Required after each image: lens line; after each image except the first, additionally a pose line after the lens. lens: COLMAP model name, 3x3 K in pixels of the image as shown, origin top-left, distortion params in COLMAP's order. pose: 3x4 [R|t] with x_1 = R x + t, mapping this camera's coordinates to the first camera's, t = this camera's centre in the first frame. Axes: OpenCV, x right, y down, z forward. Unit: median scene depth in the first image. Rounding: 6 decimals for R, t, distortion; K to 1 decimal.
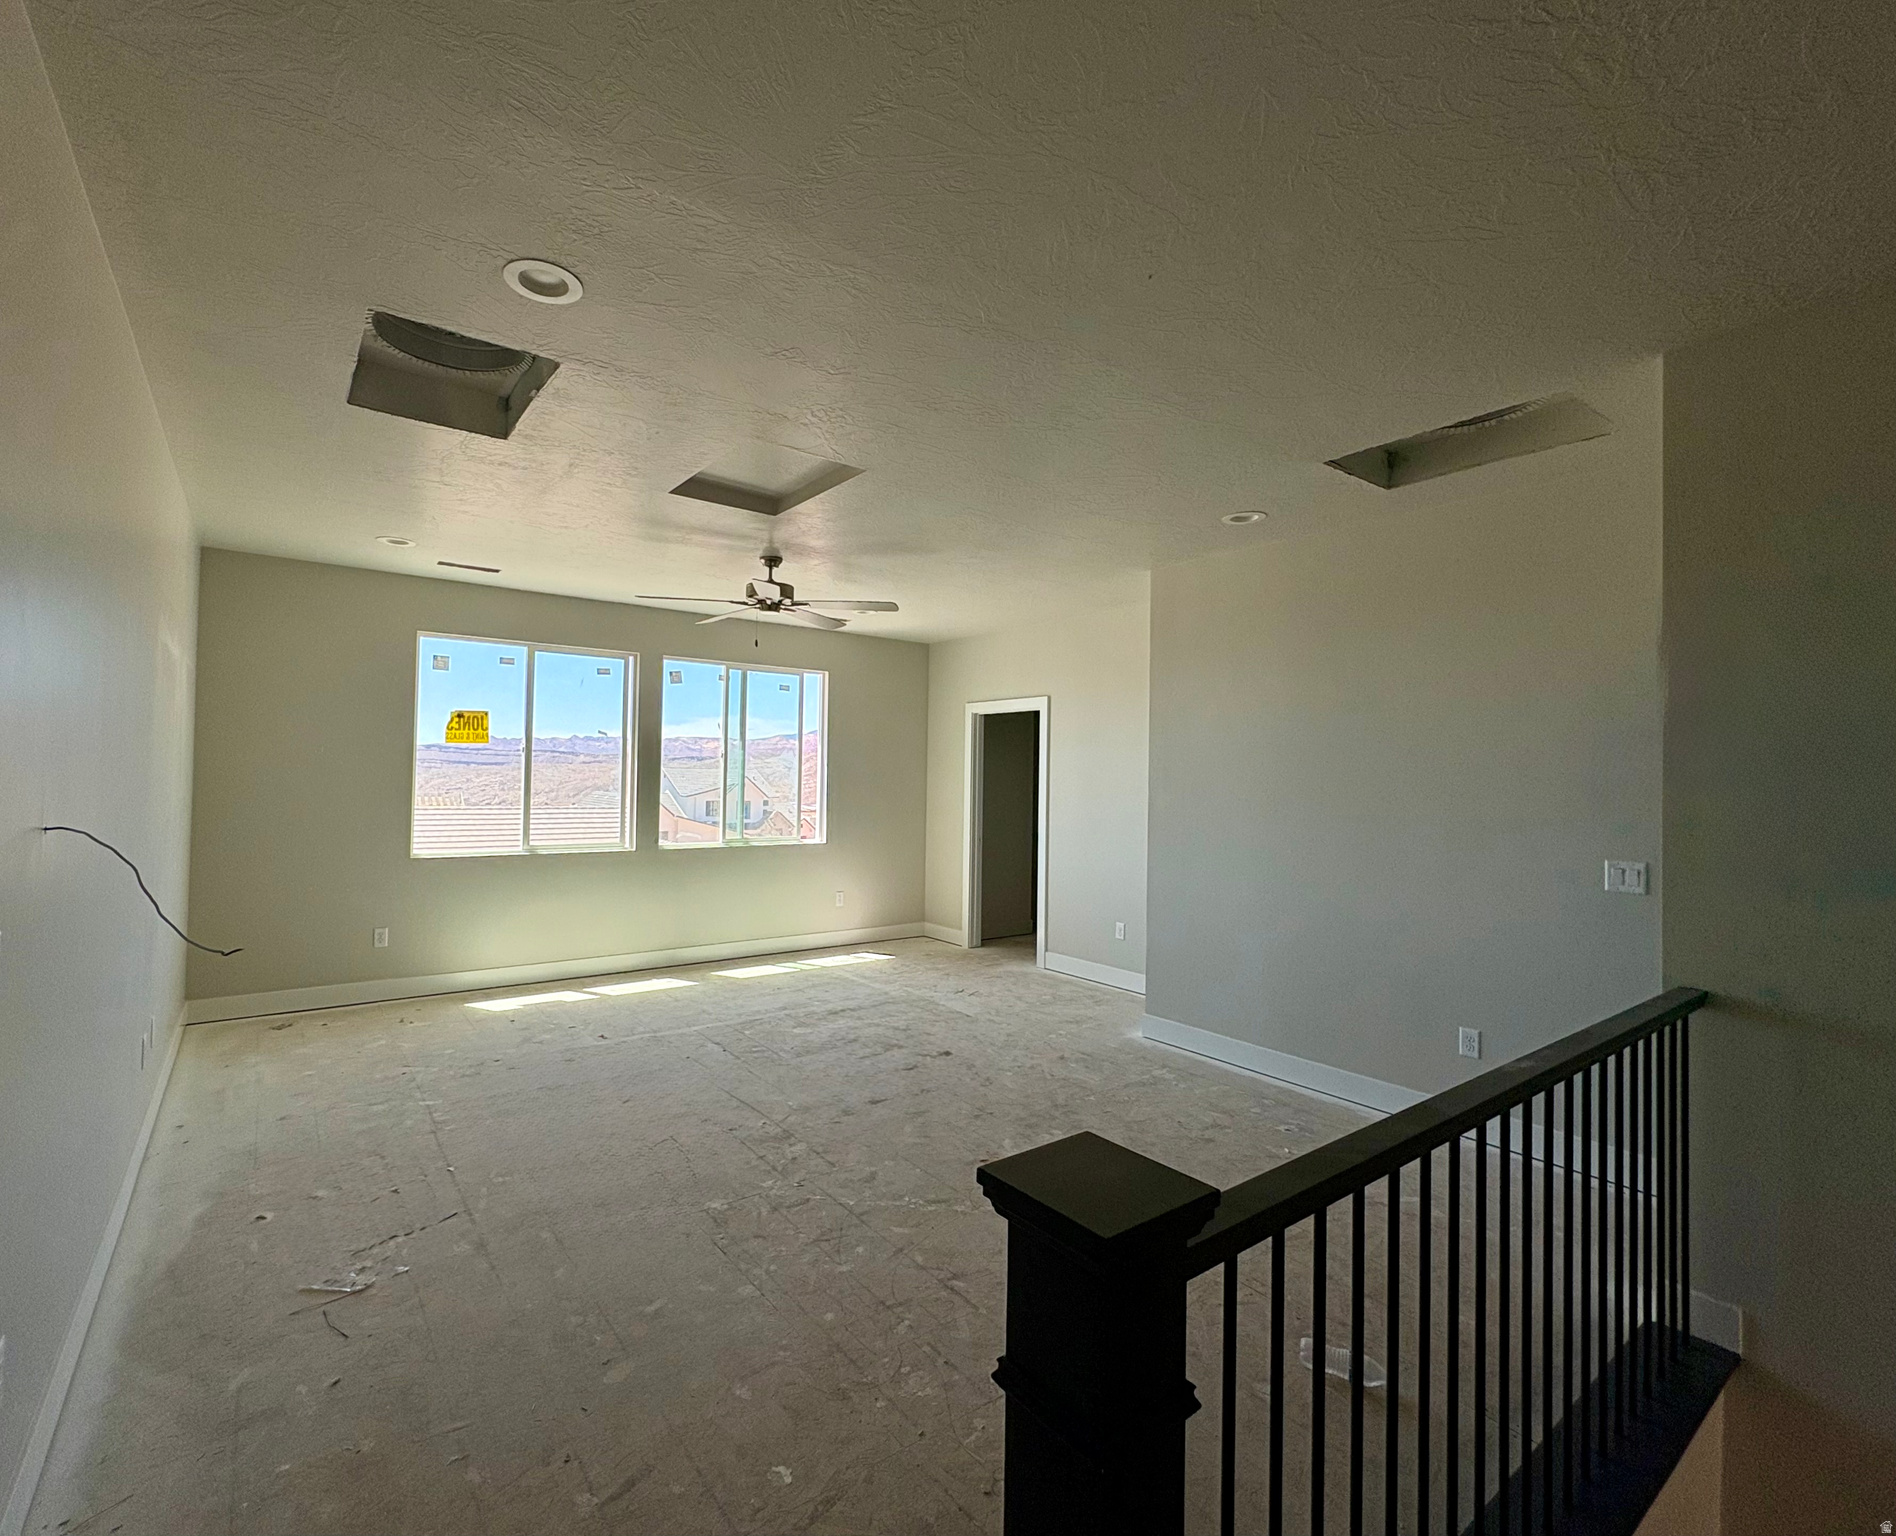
lens RADIAL K [[860.9, 0, 940.4], [0, 860.9, 766.9], [0, 0, 1]] dist [-0.000143, -0.000788]
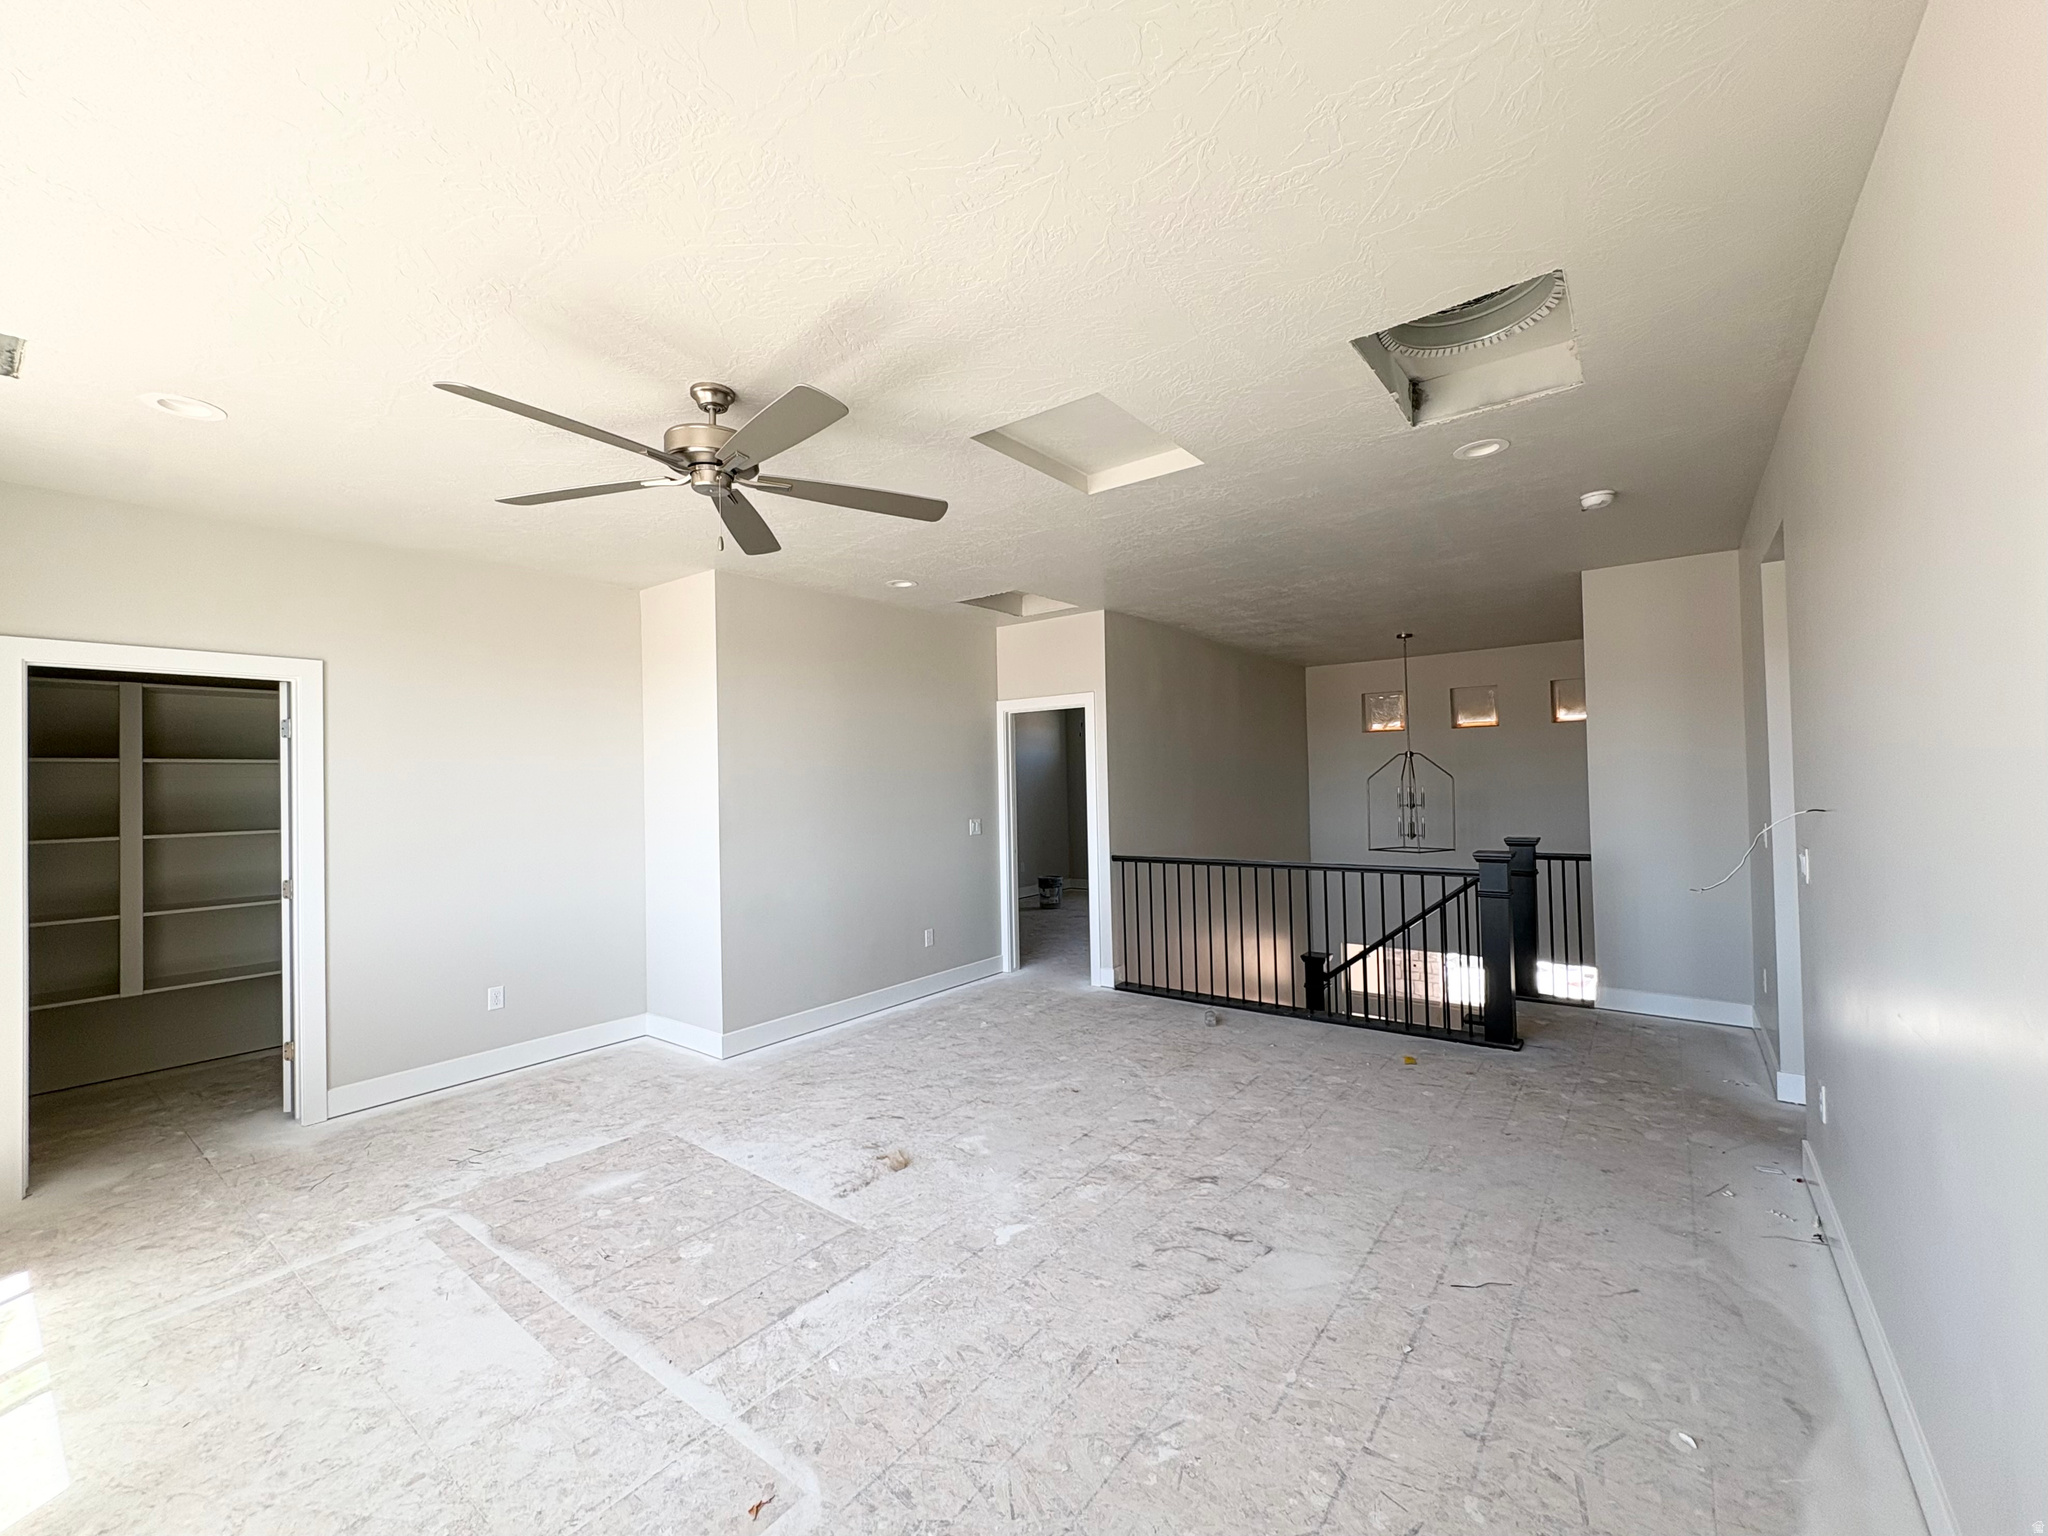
lens RADIAL K [[844.1, 0, 1016.6], [0, 844.1, 765.2], [0, 0, 1]] dist [0.003343, -0.000157]
pose [[-0.249358, 0.003635, 0.968405, -0.862103], [0.010985, 0.999939, -0.000925, 0.003727], [-0.968349, 0.010407, -0.249382, 1.104343]]
